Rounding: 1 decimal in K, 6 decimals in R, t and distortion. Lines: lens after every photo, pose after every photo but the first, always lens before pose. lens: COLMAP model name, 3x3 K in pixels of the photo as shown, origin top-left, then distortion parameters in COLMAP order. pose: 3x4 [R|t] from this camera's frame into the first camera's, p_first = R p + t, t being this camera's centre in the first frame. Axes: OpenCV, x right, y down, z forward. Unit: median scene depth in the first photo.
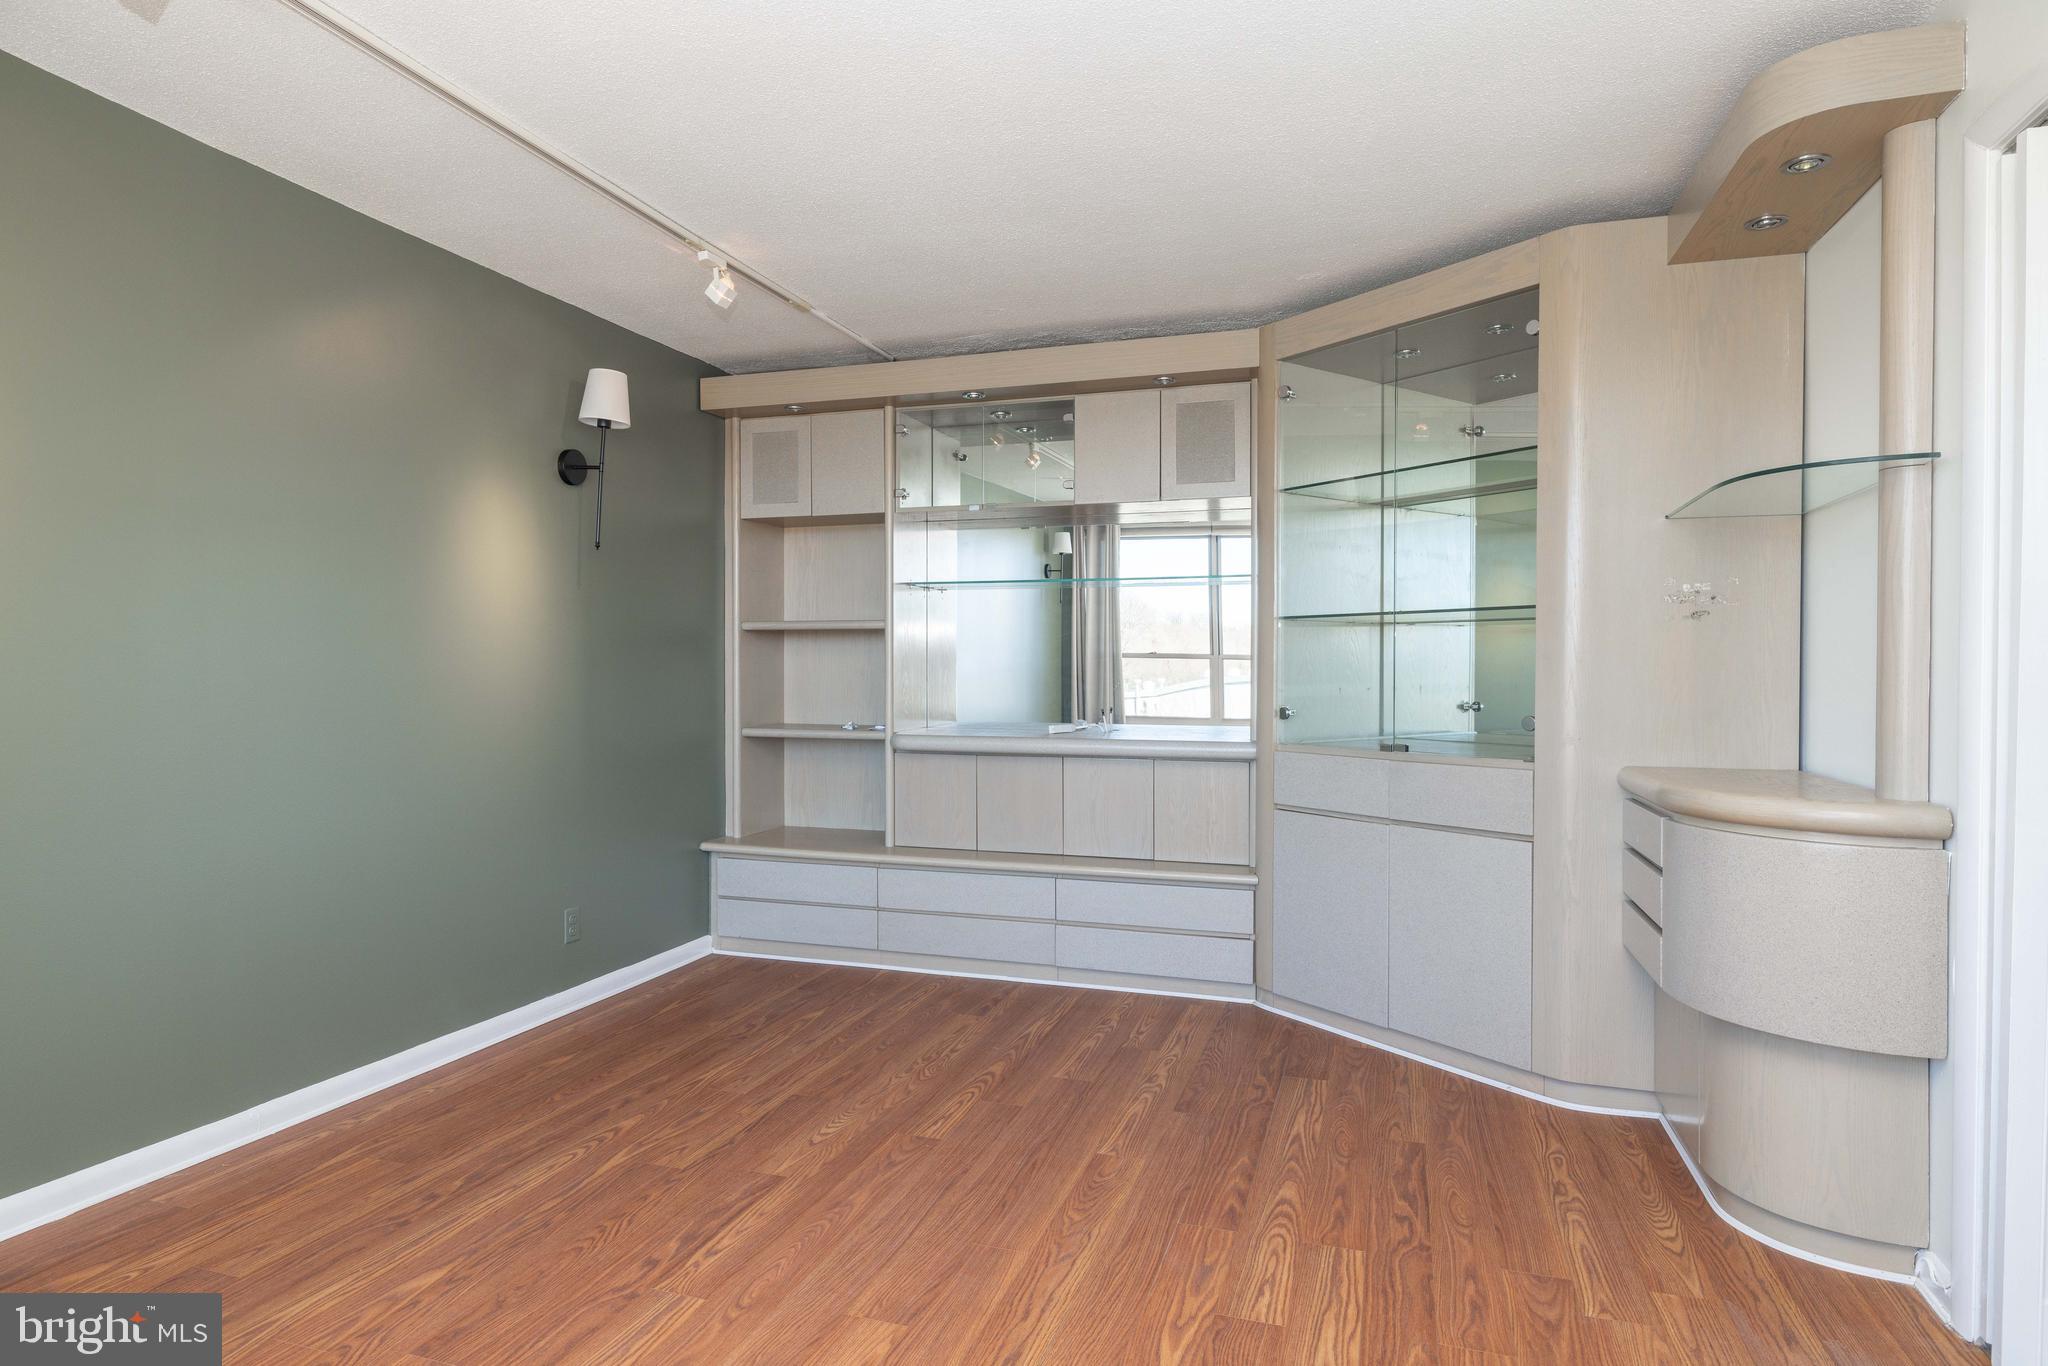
lens RADIAL K [[1143.1, 0, 1017.7], [0, 1143.1, 670.6], [0, 0, 1]] dist [-0.002568, -0.000332]
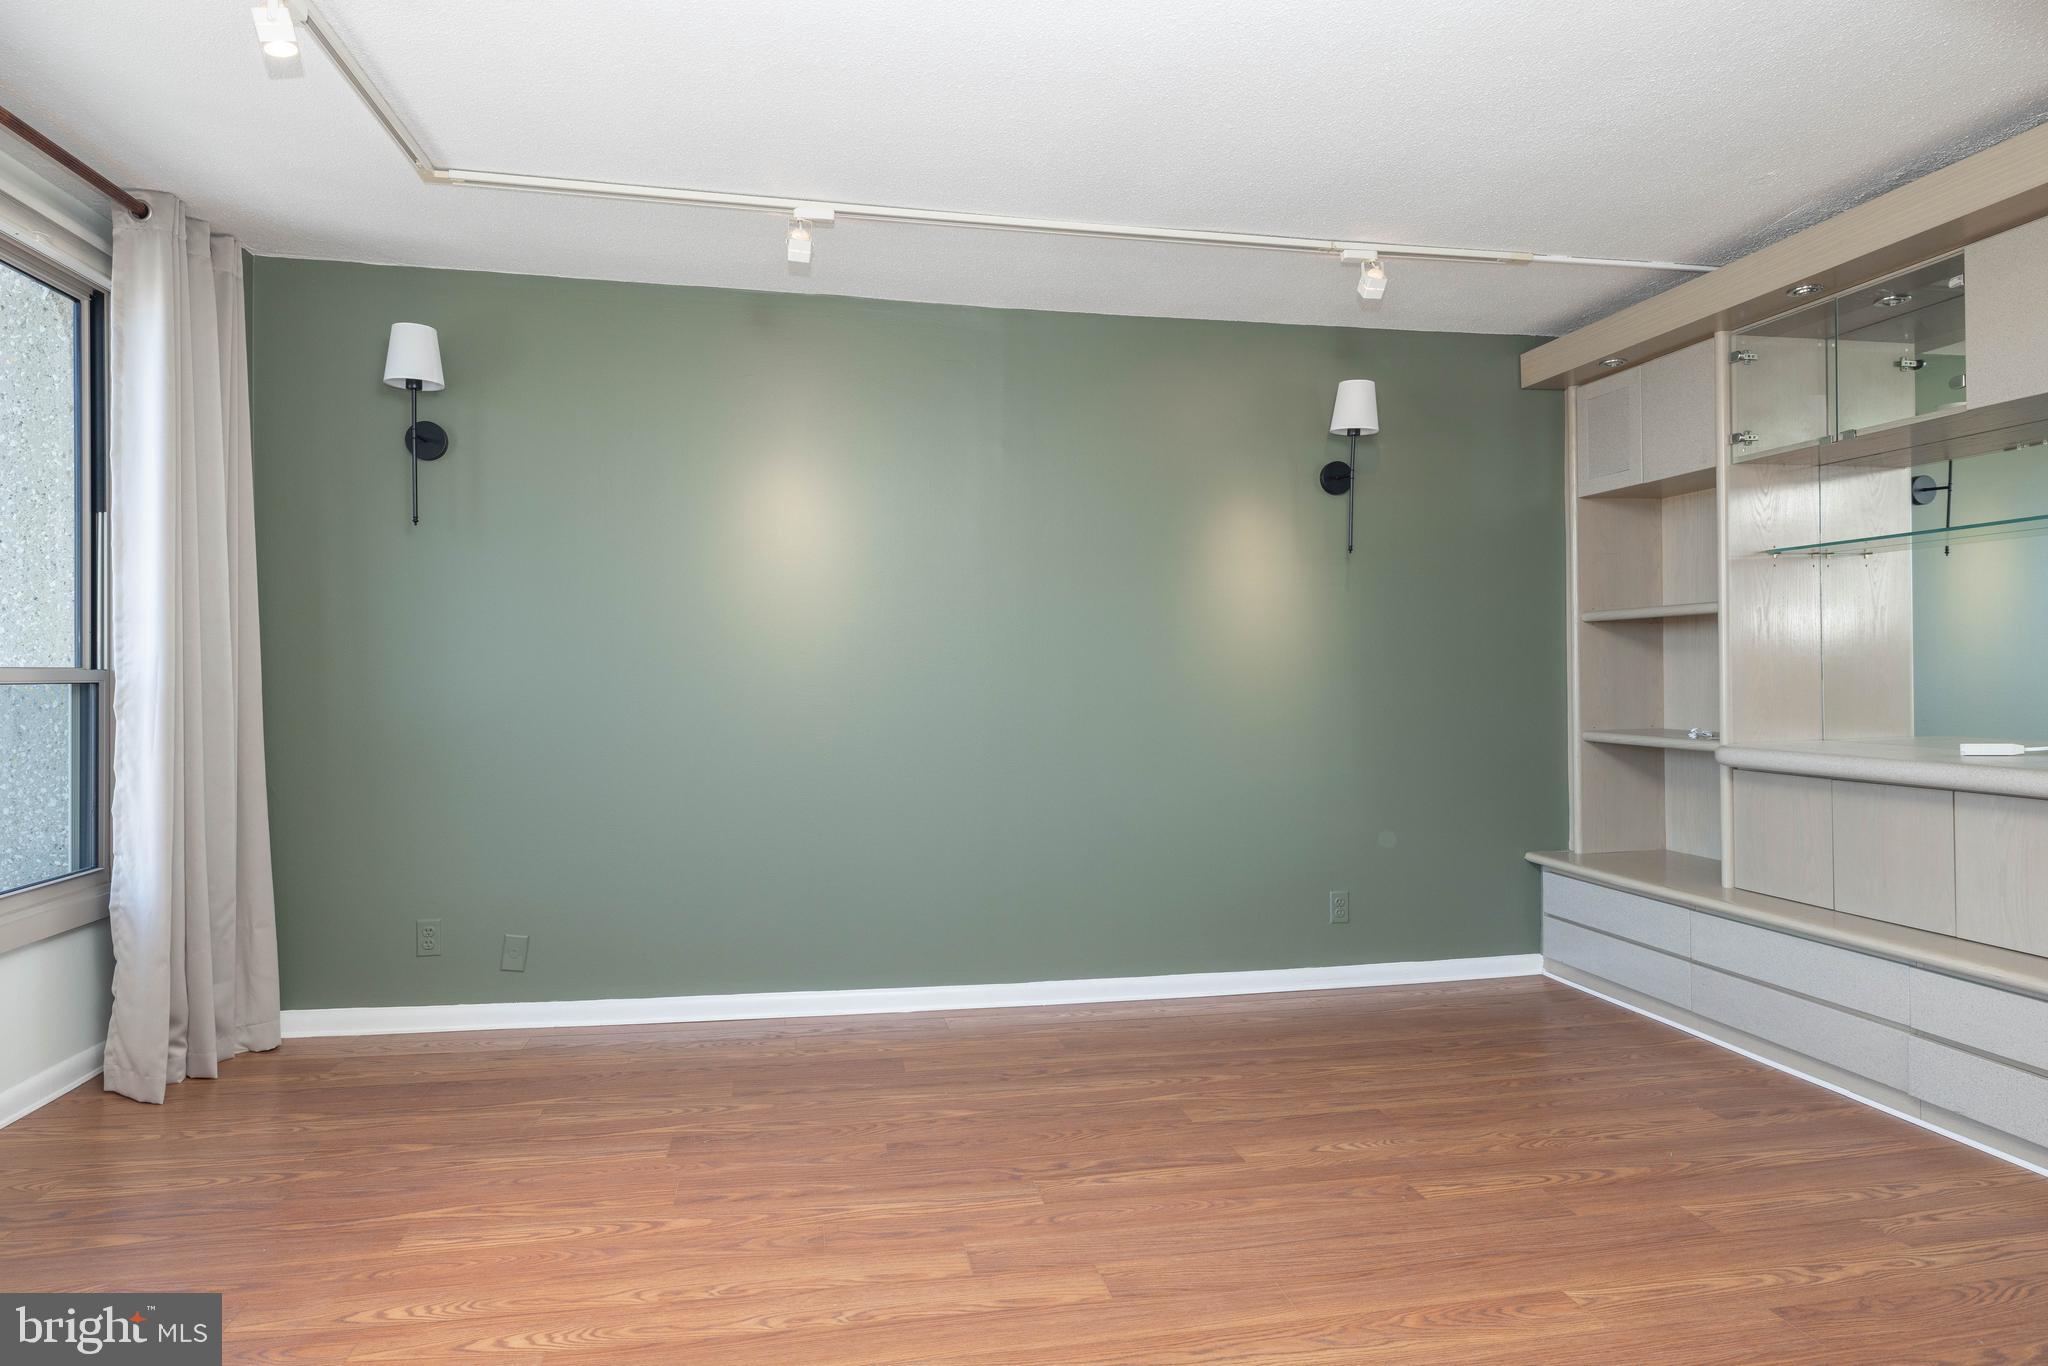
lens RADIAL K [[1143.1, 0, 1018.7], [0, 1143.1, 682.1], [0, 0, 1]] dist [-0.002568, -0.000332]
pose [[0.489787, 0.002151, -0.871839, 0.448879], [0.006104, 0.999964, 0.005897, 0.004950], [0.871821, -0.008210, 0.489757, 0.248112]]
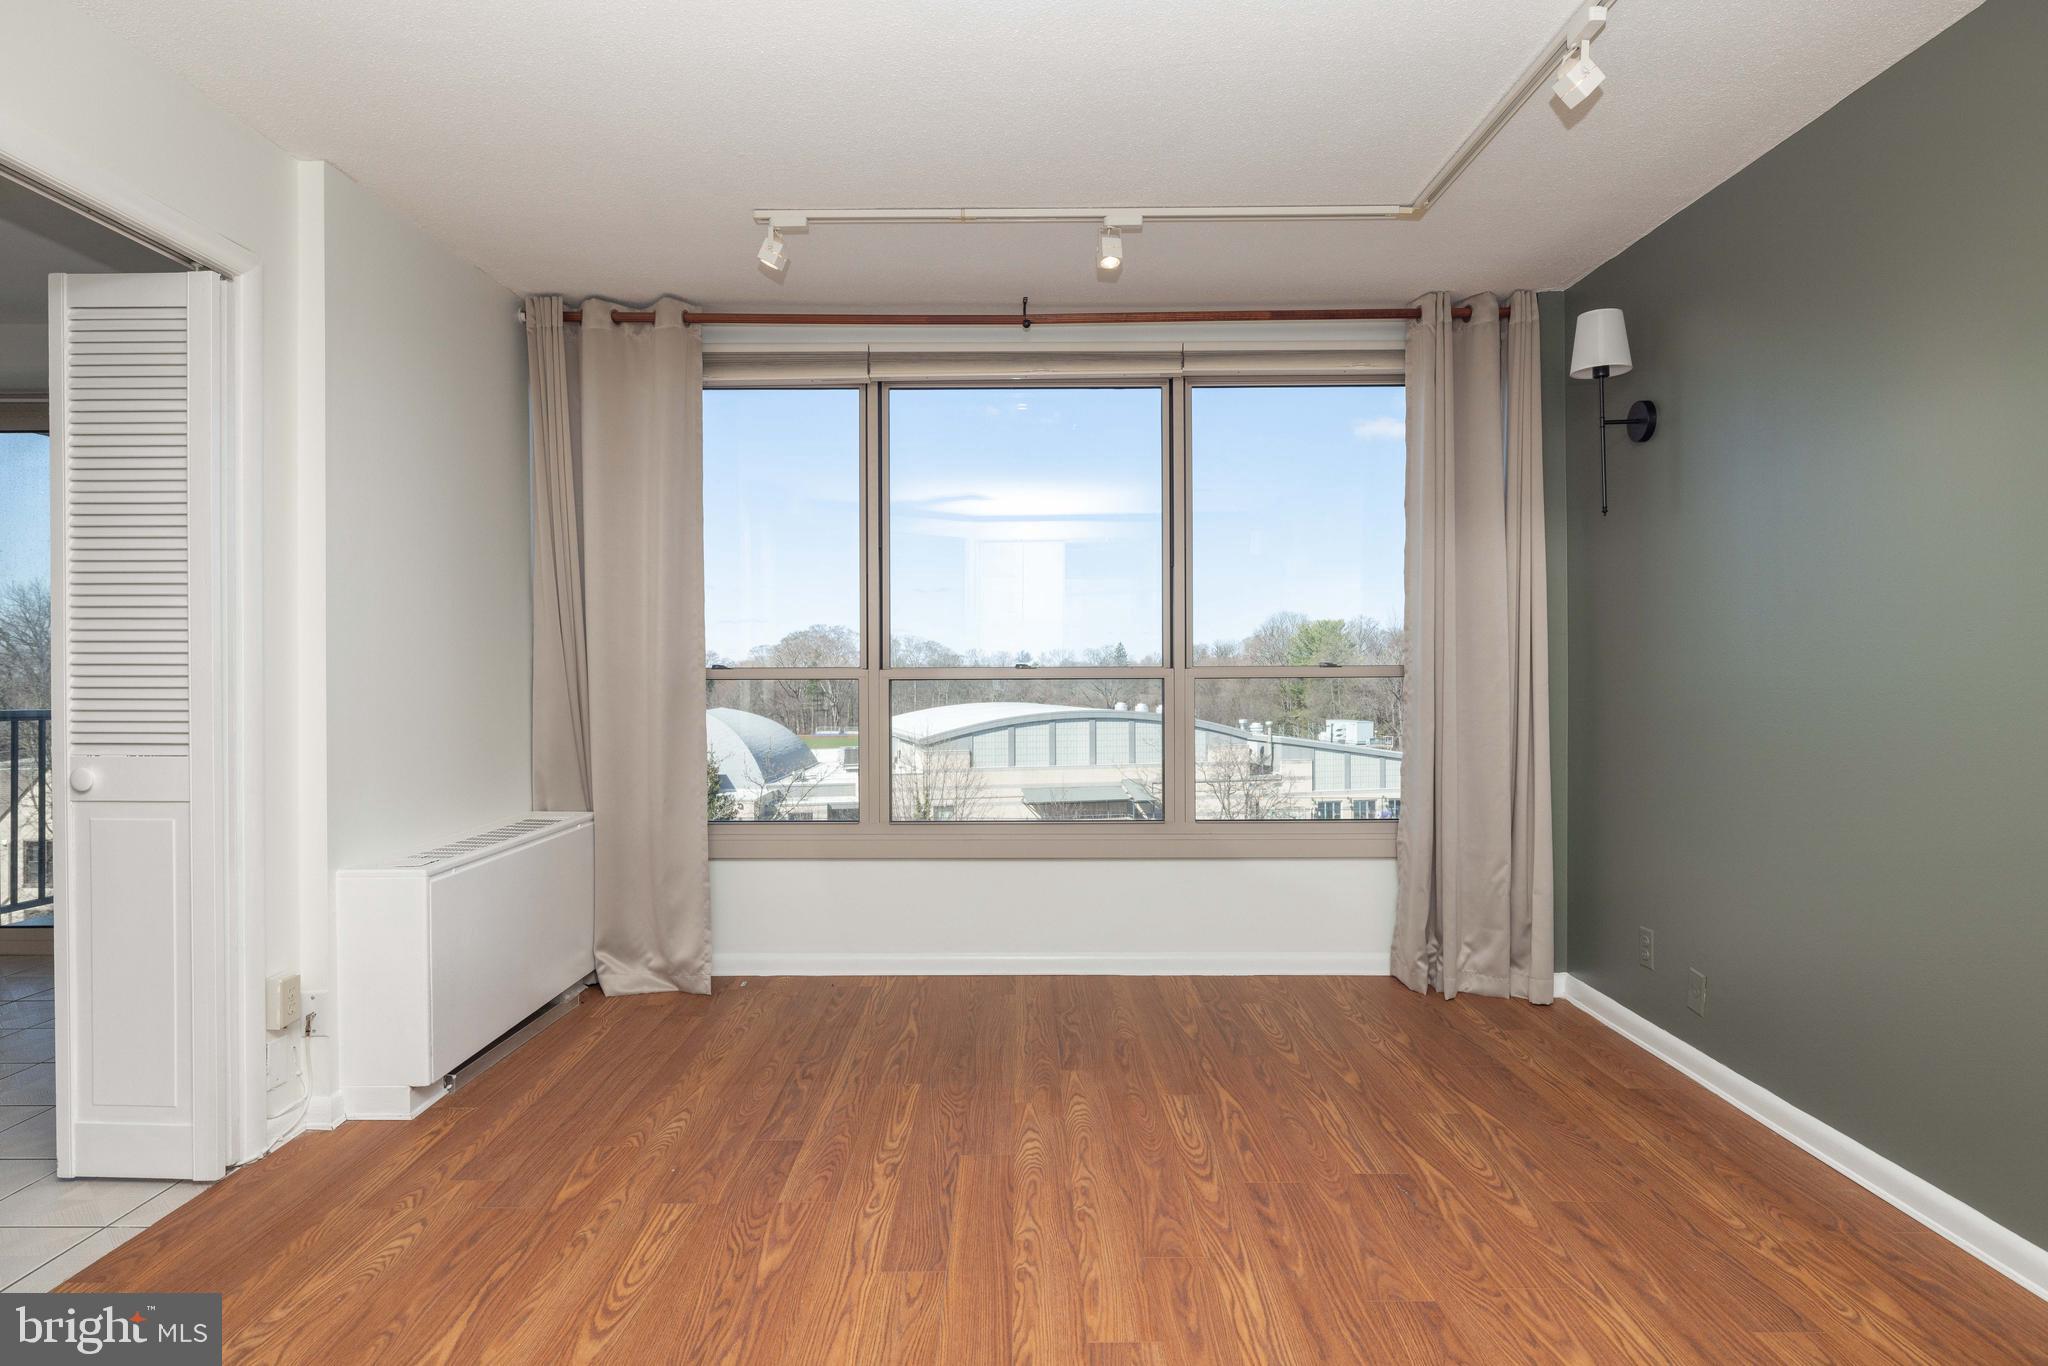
lens RADIAL K [[1143.1, 0, 1015.4], [0, 1143.1, 685.3], [0, 0, 1]] dist [-0.002568, -0.000332]
pose [[-0.950073, 0.006090, -0.311968, 0.095539], [0.004806, 0.999977, 0.004885, 0.007880], [0.311990, 0.003142, -0.950080, 1.056325]]
